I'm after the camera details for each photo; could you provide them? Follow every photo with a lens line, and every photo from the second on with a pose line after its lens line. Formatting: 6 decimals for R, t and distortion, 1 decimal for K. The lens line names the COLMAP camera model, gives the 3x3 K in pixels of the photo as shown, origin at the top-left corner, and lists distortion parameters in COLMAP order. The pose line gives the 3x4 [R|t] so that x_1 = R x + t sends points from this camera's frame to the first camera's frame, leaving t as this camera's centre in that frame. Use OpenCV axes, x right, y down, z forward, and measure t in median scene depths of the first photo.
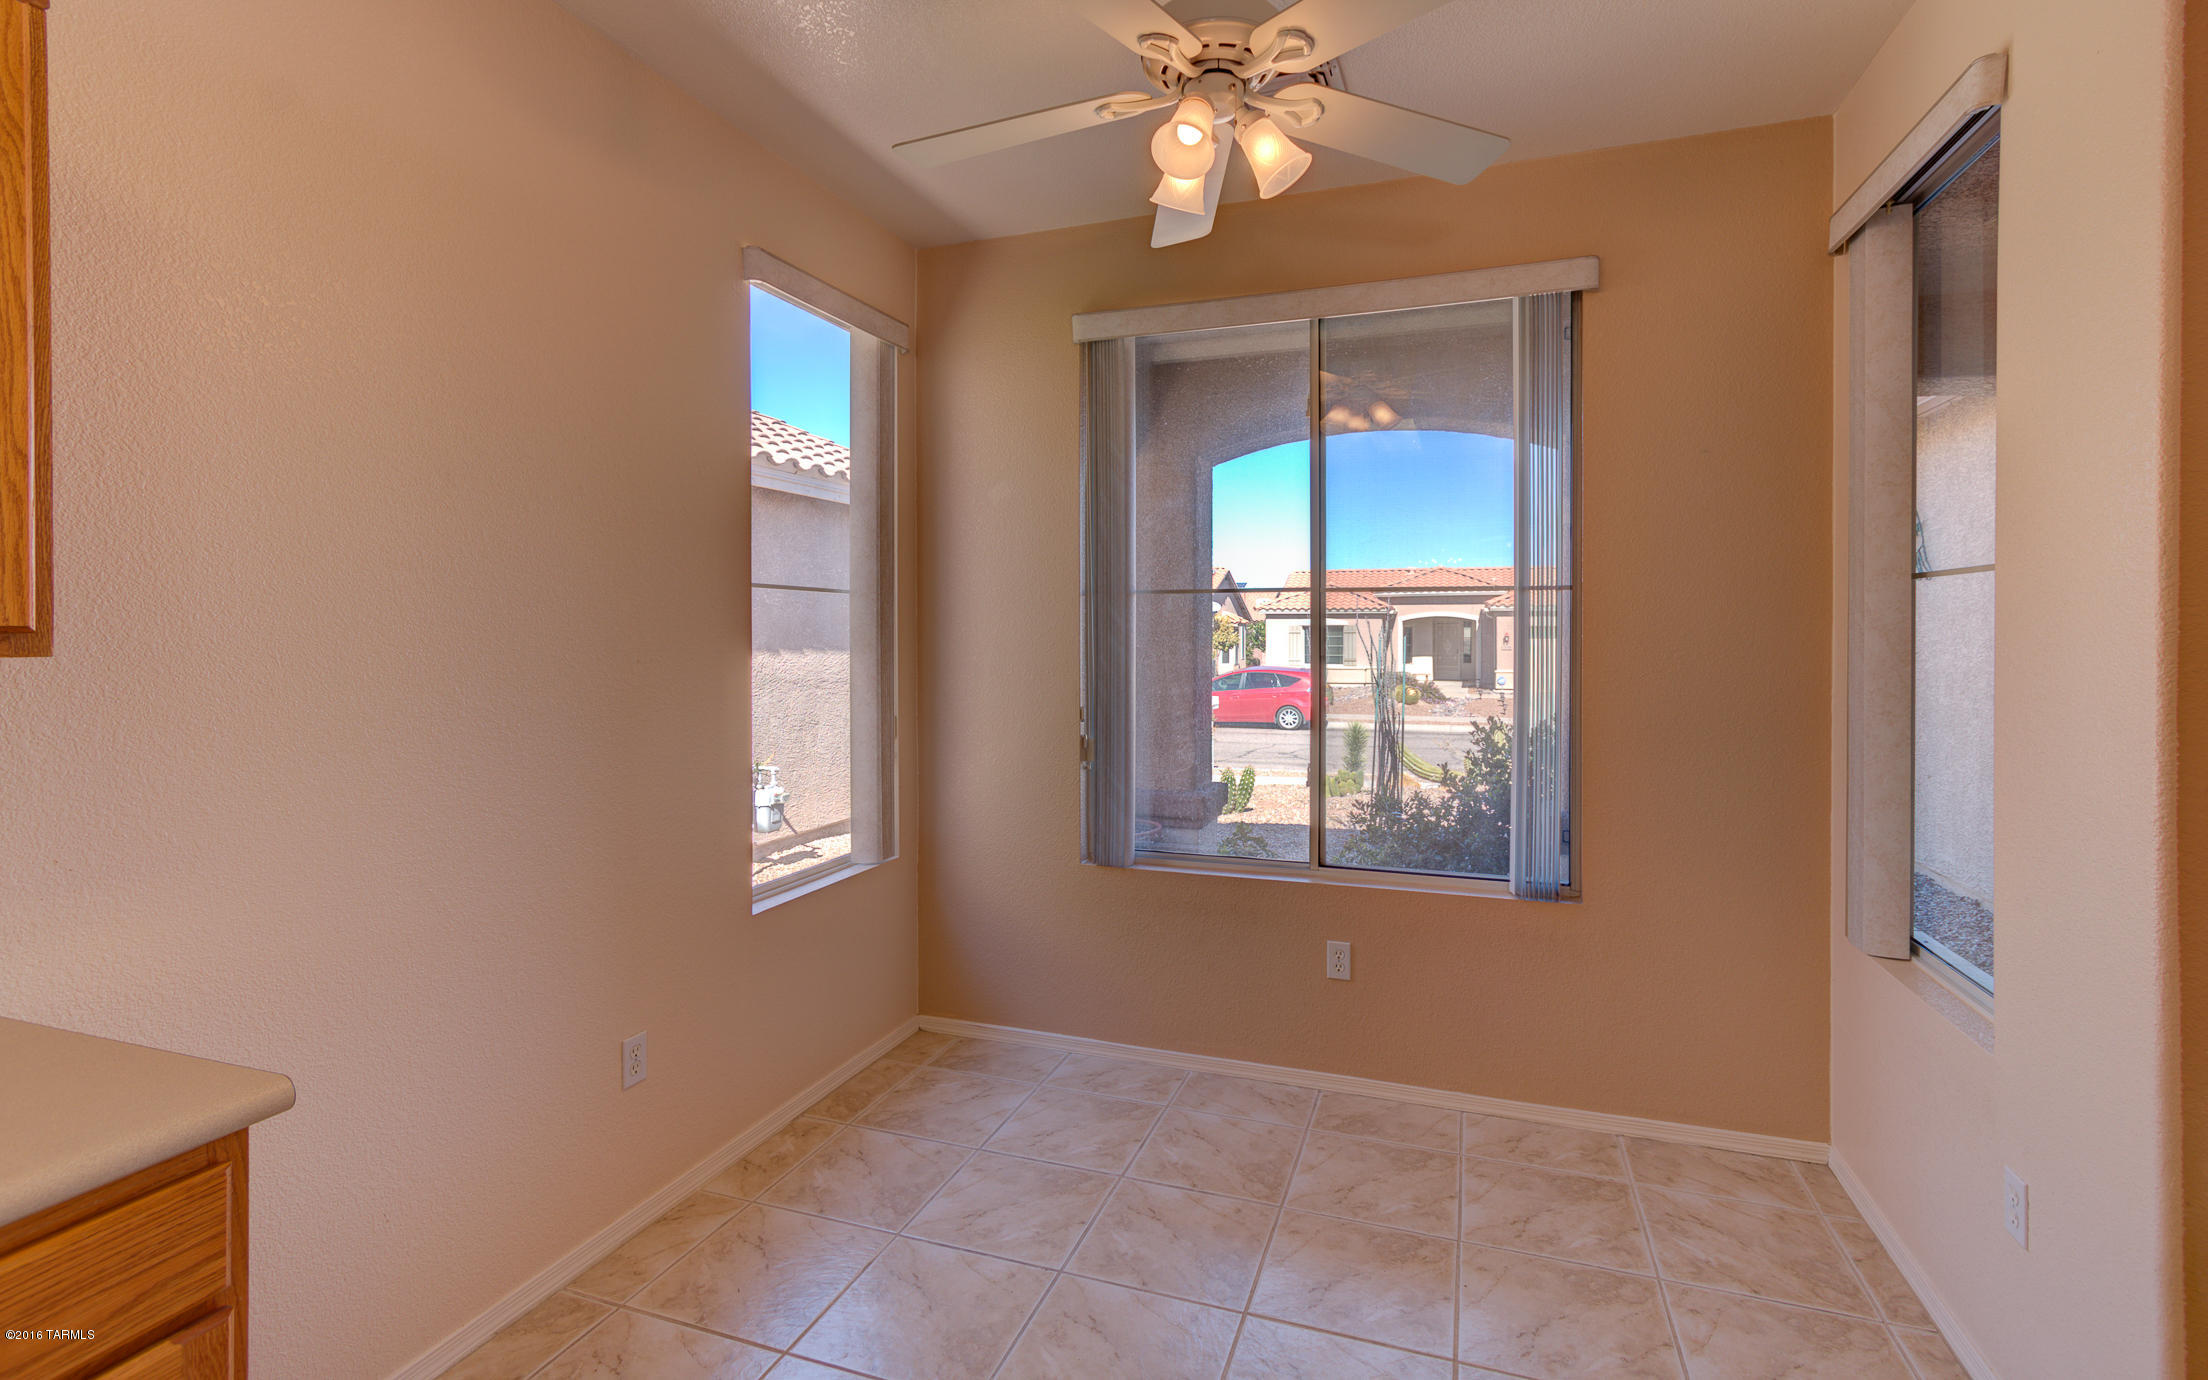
lens RADIAL K [[1016.7, 0, 1140.0], [0, 1016.7, 635.4], [0, 0, 1]] dist [0.001409, 0.002479]
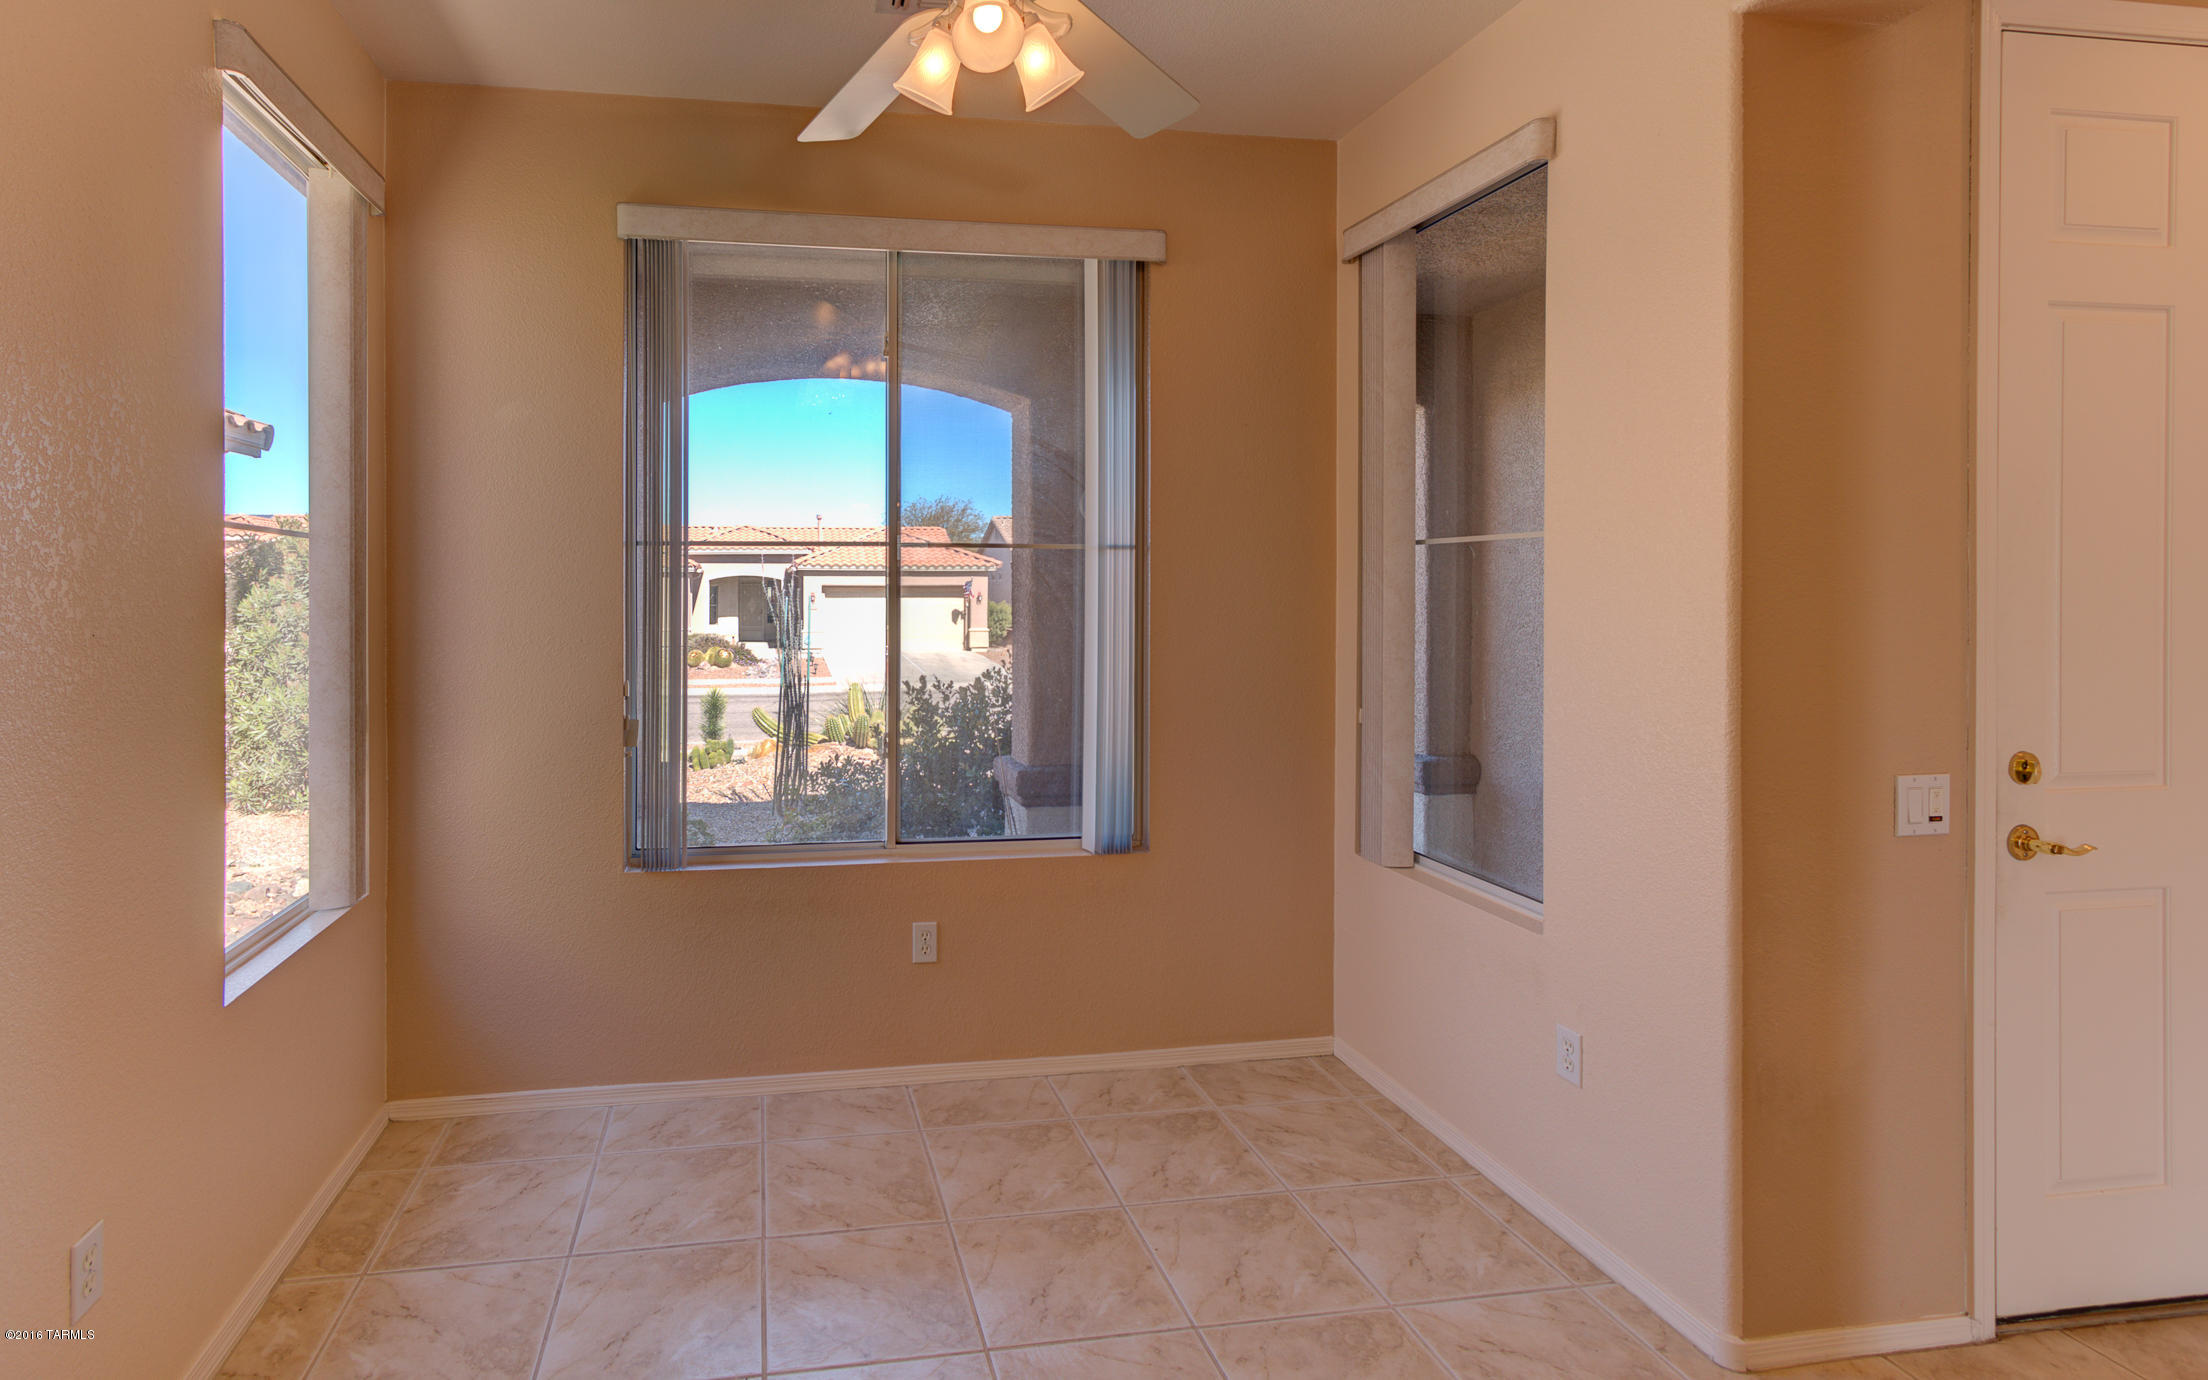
lens RADIAL K [[1071.3, 0, 914.8], [0, 1071.3, 595.7], [0, 0, 1]] dist [0.004655, -0.000411]
pose [[0.884572, -0.002542, 0.466397, -0.288709], [0.002471, 0.999997, 0.000765, 0.000584], [-0.466397, 0.000475, 0.884575, 0.142265]]
